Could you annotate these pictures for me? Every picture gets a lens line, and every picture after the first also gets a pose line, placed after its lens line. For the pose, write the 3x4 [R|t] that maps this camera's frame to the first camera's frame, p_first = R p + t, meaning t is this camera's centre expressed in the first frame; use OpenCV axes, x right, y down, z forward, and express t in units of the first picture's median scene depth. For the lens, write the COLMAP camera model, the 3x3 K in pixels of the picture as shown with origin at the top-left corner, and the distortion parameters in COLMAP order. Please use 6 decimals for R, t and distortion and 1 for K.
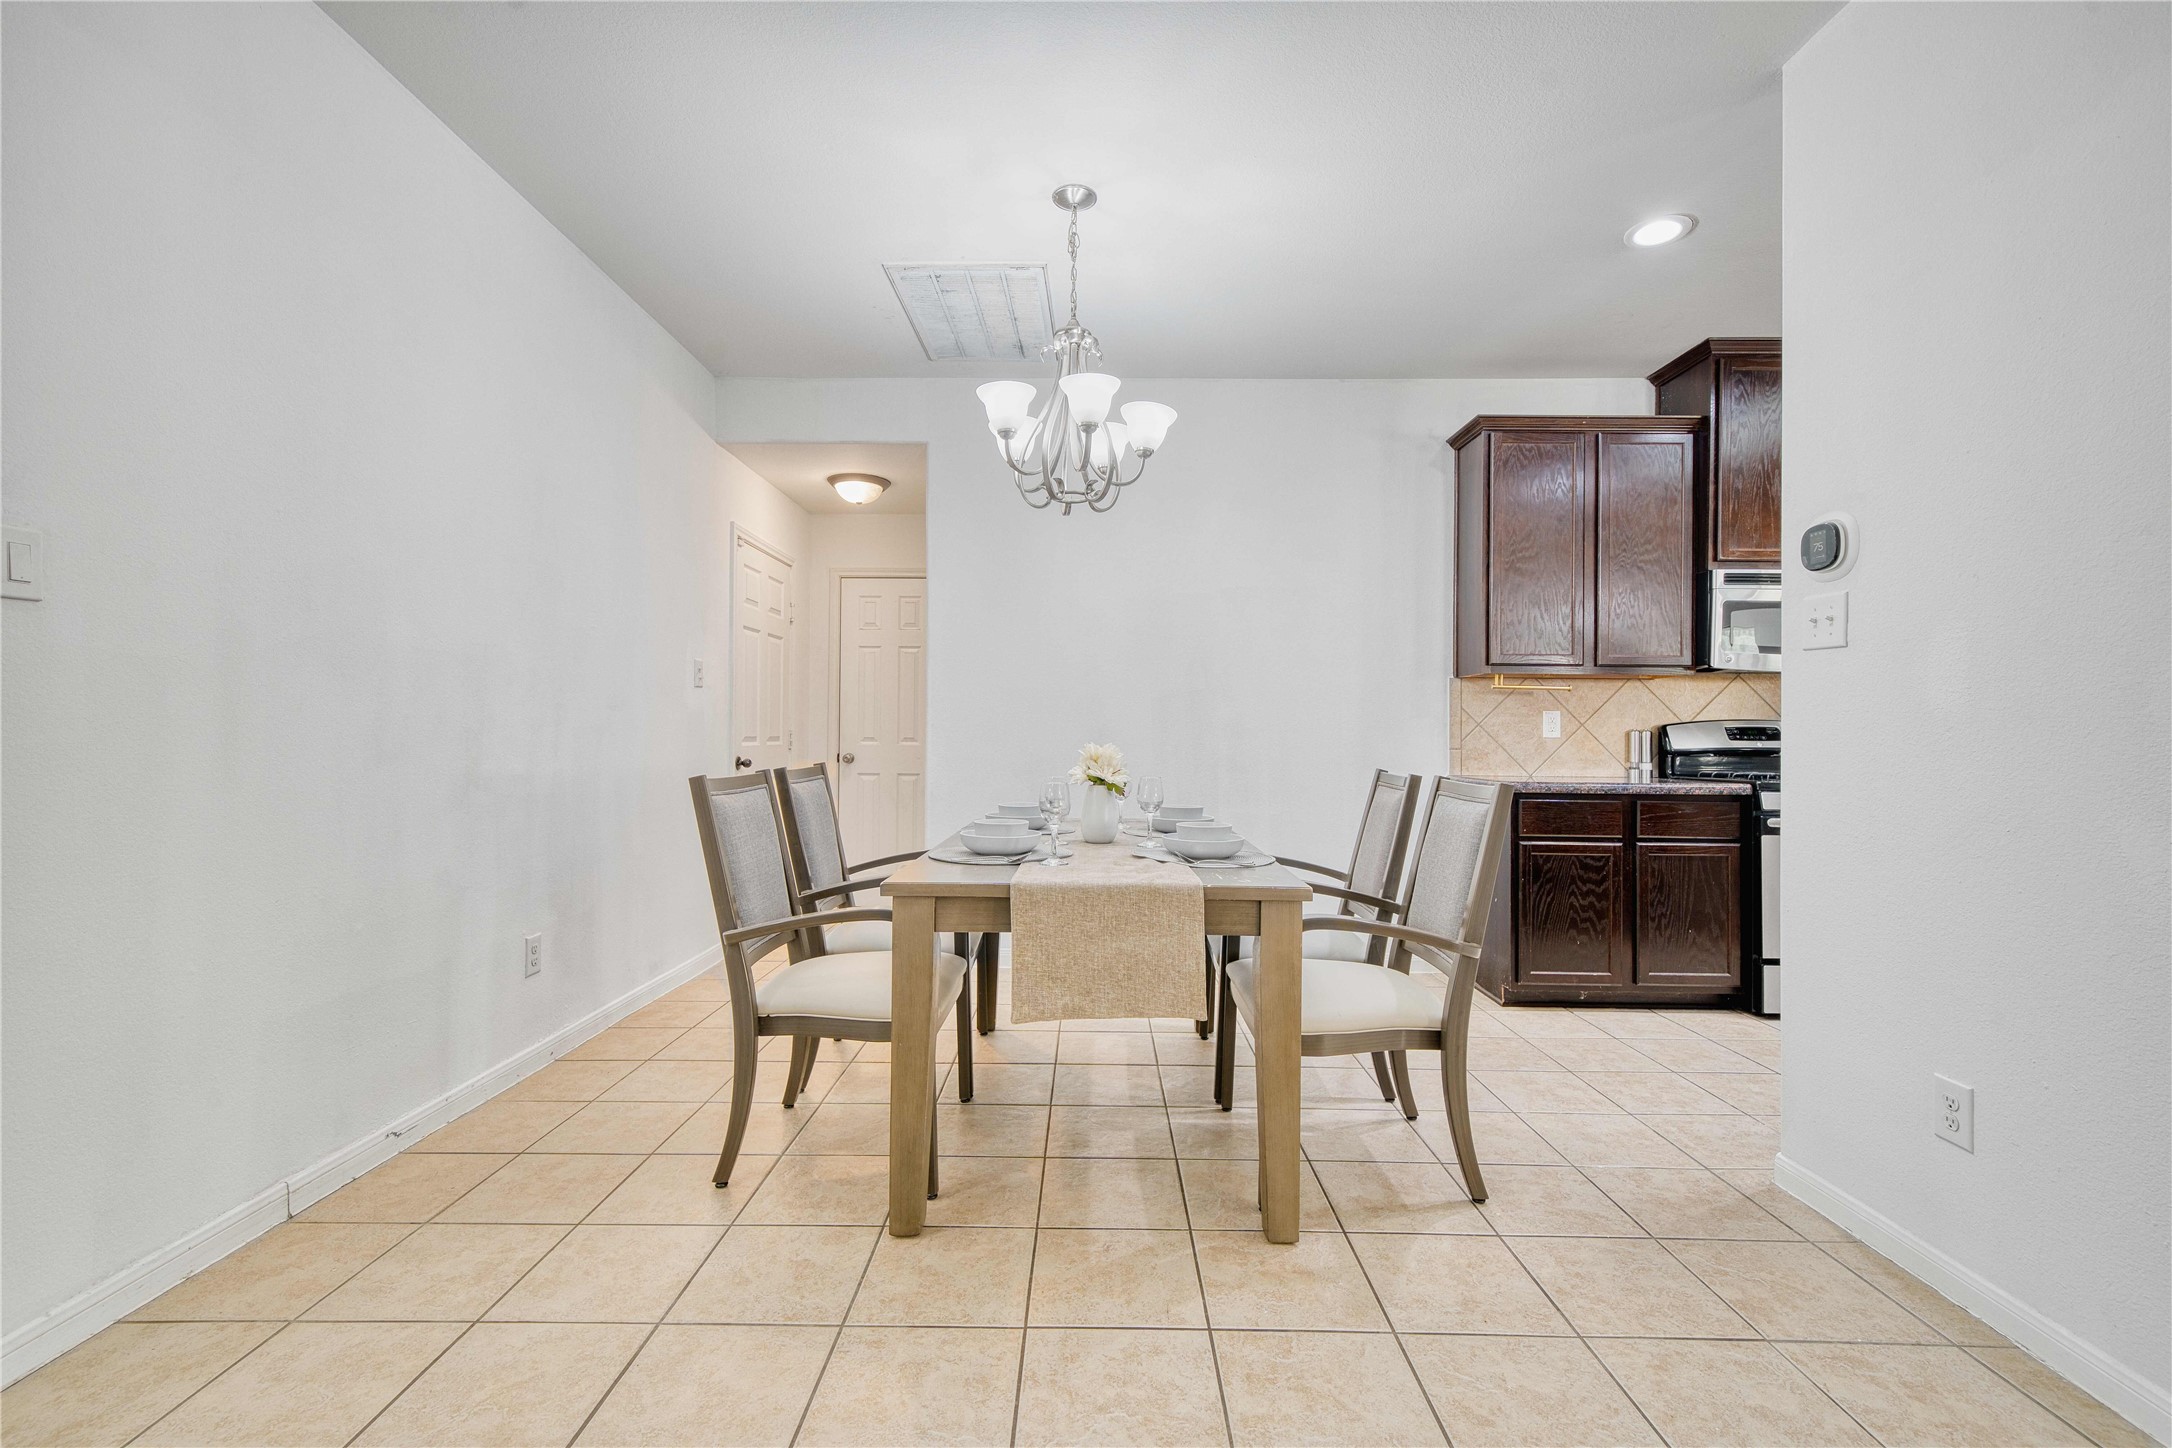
lens RADIAL K [[939.5, 0, 1086.0], [0, 939.5, 724.0], [0, 0, 1]] dist [-0.002086, -0.000261]
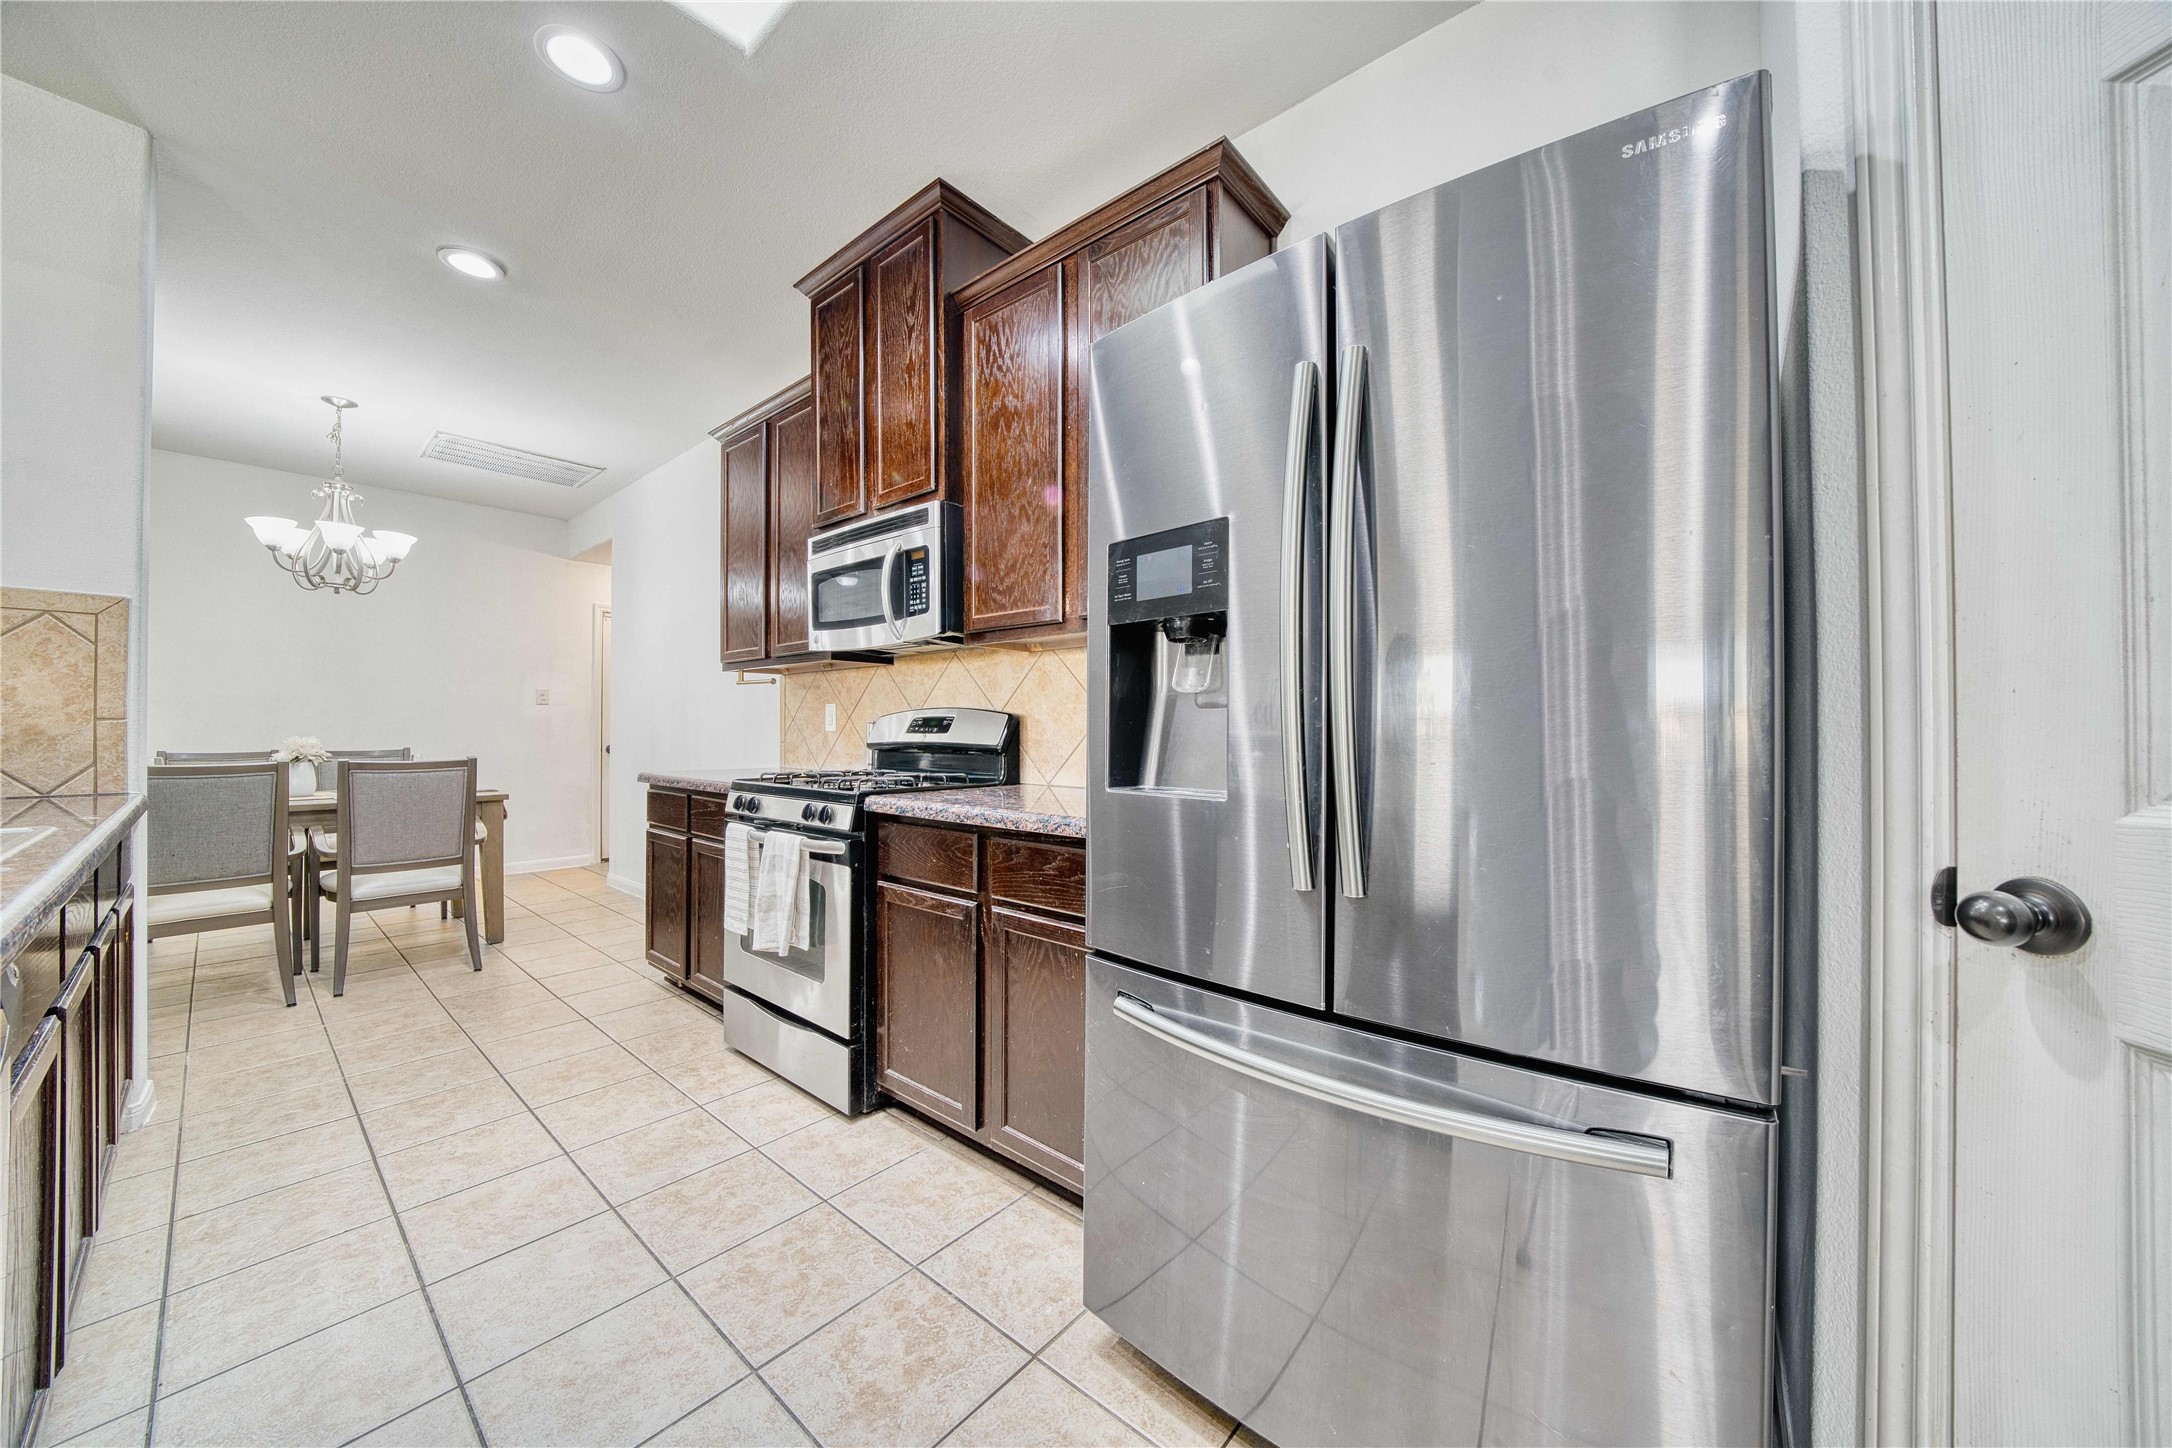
lens RADIAL K [[749.3, 0, 1086.0], [0, 749.3, 724.0], [0, 0, 1]] dist [-0.025389, 0.002344]
pose [[0.771253, -0.011274, -0.636429, 1.276164], [0.010849, 0.999931, -0.004566, 0.014585], [0.636437, -0.003383, 0.771322, 0.606727]]
